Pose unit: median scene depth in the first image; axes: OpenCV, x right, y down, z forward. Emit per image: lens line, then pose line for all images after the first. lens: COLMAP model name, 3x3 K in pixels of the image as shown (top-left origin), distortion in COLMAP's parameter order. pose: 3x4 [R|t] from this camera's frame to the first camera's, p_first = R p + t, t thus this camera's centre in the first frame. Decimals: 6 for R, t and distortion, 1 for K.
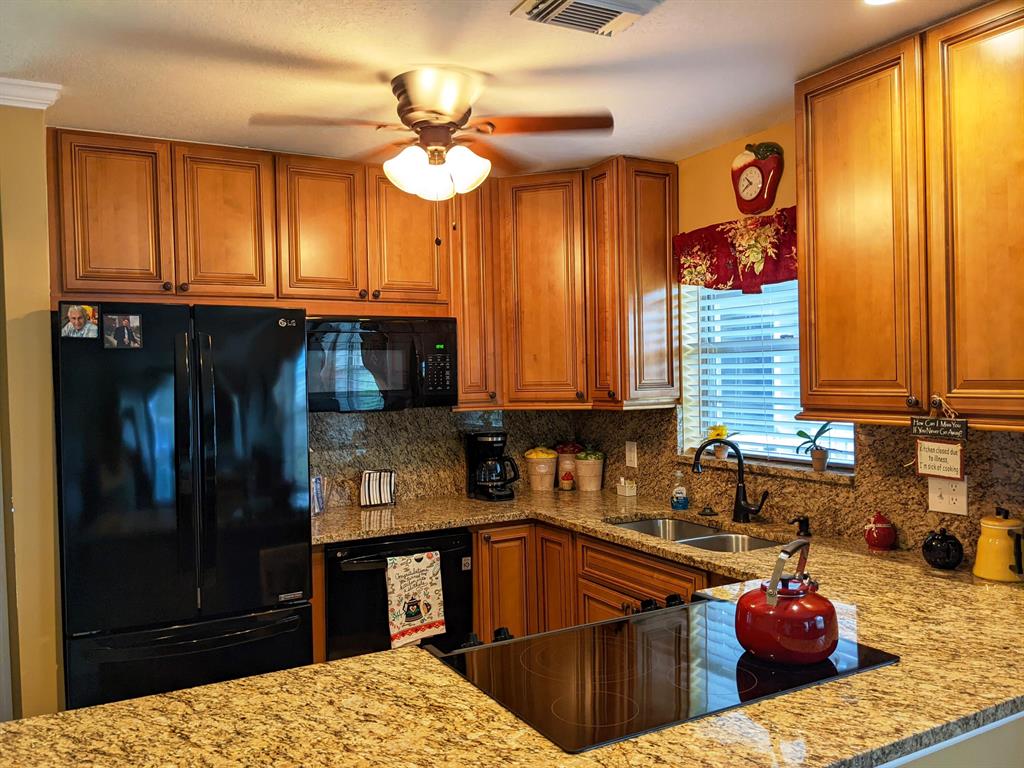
lens RADIAL K [[812.9, 0, 509.3], [0, 812.9, 386.2], [0, 0, 1]] dist [0.055184, -0.093679]
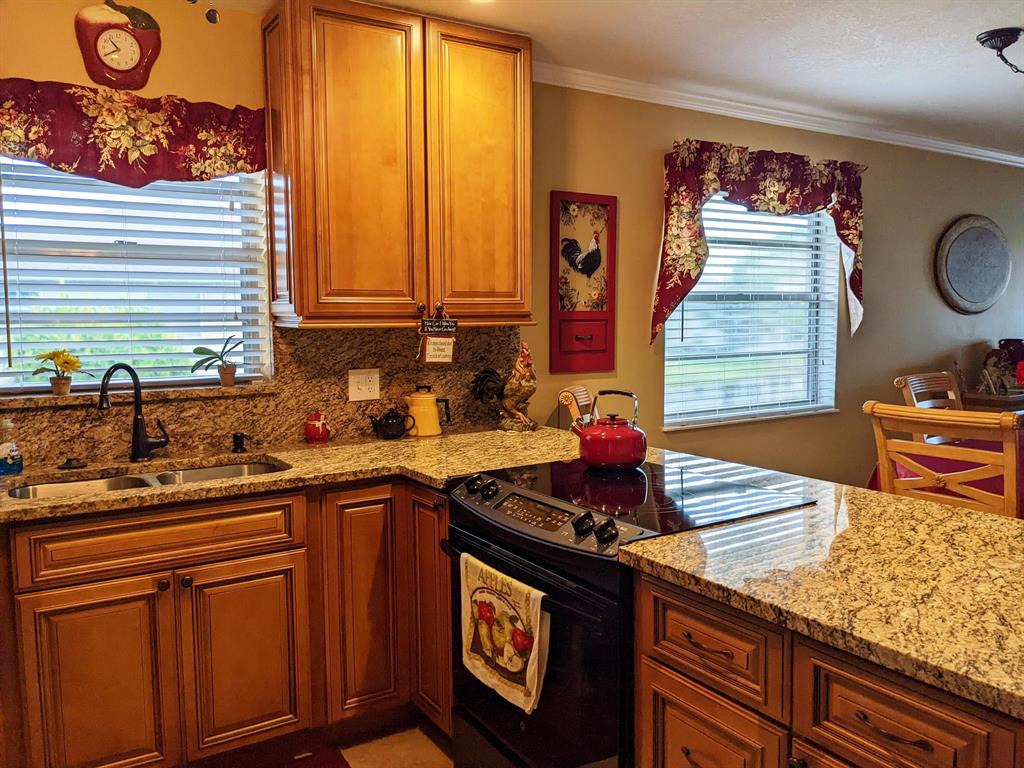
lens RADIAL K [[812.9, 0, 519.4], [0, 812.9, 384.9], [0, 0, 1]] dist [0.055184, -0.093679]
pose [[-0.074001, -0.065178, 0.995126, -0.617035], [0.025310, 0.997418, 0.067210, 0.044949], [-0.996937, 0.030160, -0.072160, 0.723036]]
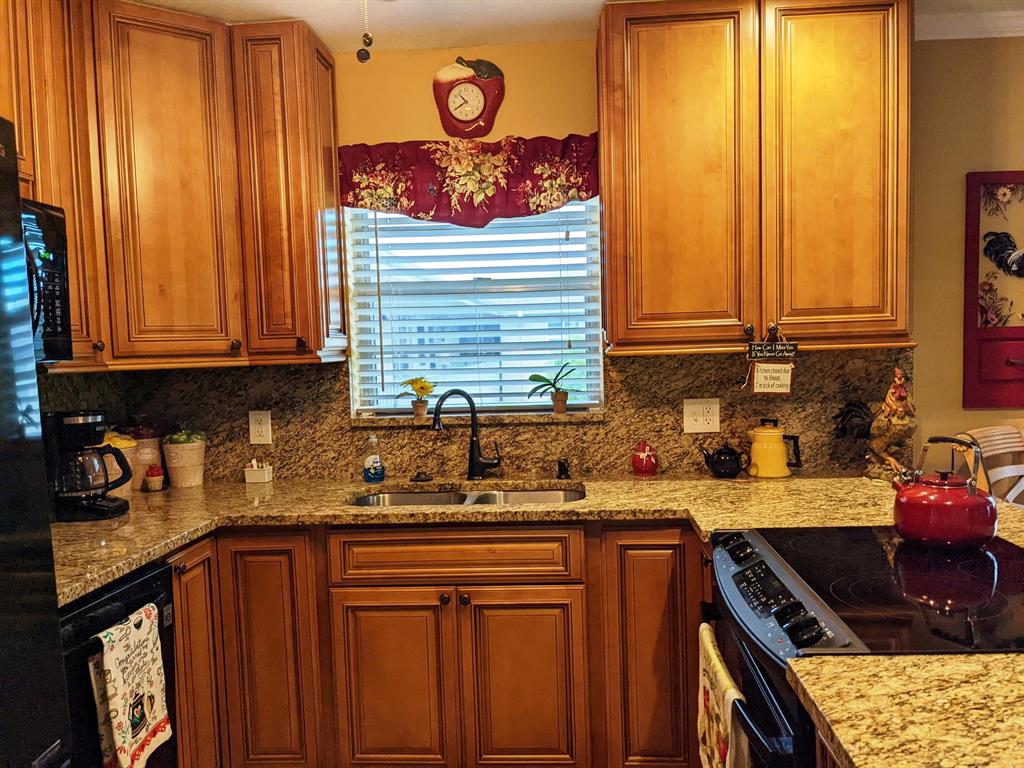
lens RADIAL K [[812.9, 0, 522.0], [0, 812.9, 400.2], [0, 0, 1]] dist [0.055184, -0.093679]
pose [[0.532372, -0.050918, 0.844978, -0.479418], [0.031454, 0.998690, 0.040364, 0.046753], [-0.845926, 0.005089, 0.533276, 0.511488]]
